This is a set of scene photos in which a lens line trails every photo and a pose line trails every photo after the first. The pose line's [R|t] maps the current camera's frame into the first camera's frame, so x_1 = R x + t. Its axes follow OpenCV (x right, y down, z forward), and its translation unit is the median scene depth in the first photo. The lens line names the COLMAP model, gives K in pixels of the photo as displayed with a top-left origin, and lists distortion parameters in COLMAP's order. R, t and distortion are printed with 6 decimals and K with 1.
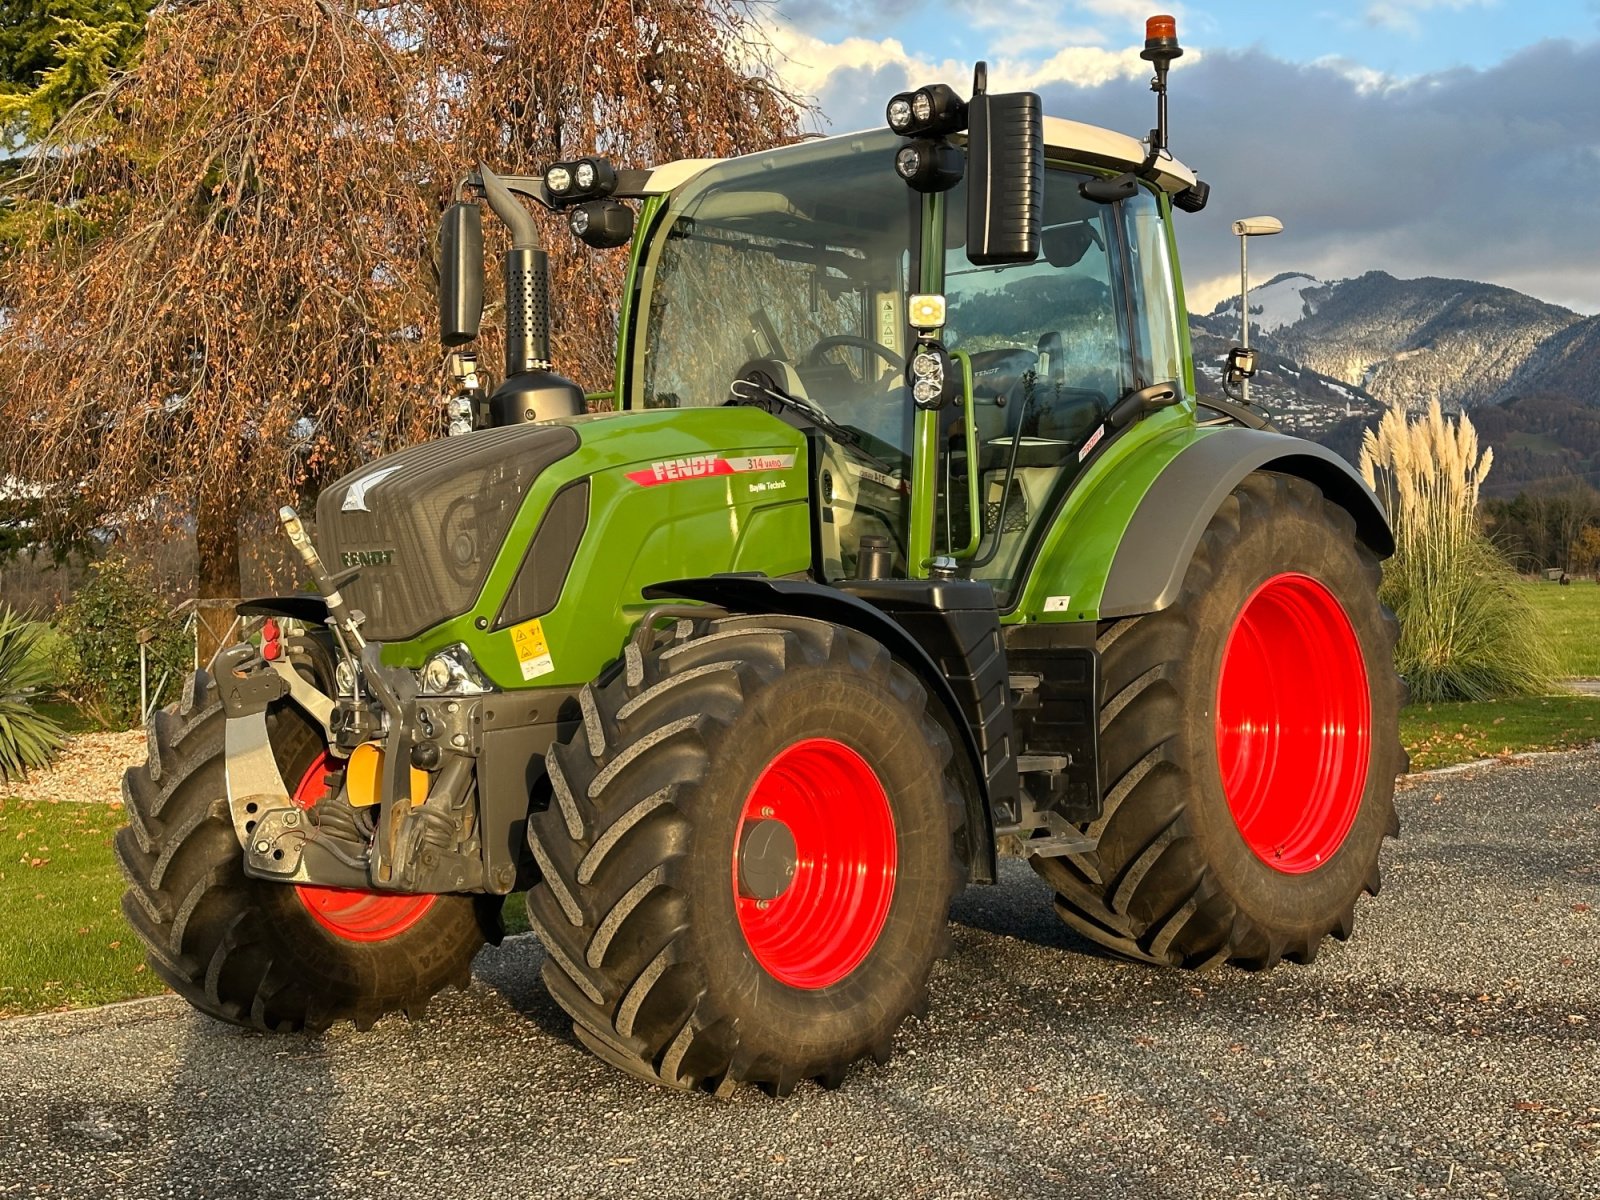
lens RADIAL K [[2410.9, 0, 802.0], [0, 2410.9, 591.9], [0, 0, 1]] dist [0.112959, 0.000000]
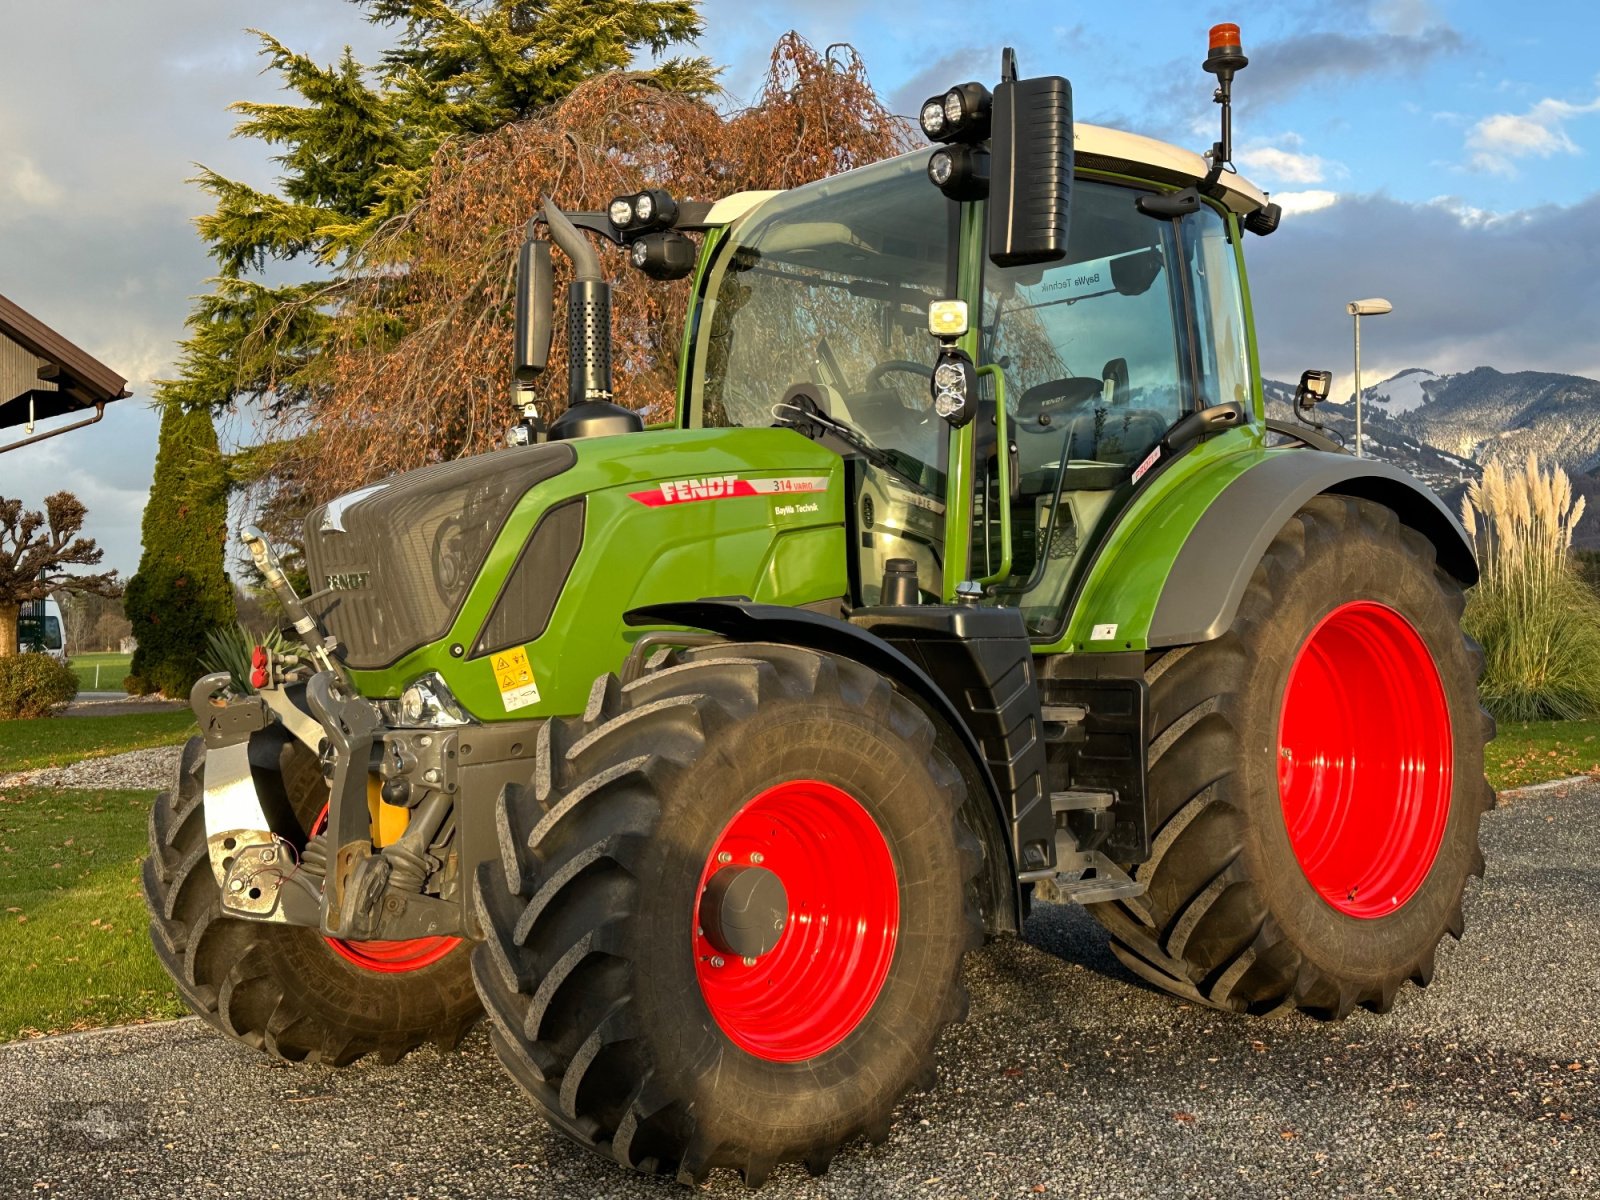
lens RADIAL K [[1842.6, 0, 799.3], [0, 1842.6, 595.2], [0, 0, 1]] dist [0.106320, 0.000000]
pose [[0.993147, 0.001174, -0.116863, 0.072218], [-0.002869, 0.999893, -0.014332, 0.001252], [0.116834, 0.014569, 0.993045, 0.264924]]
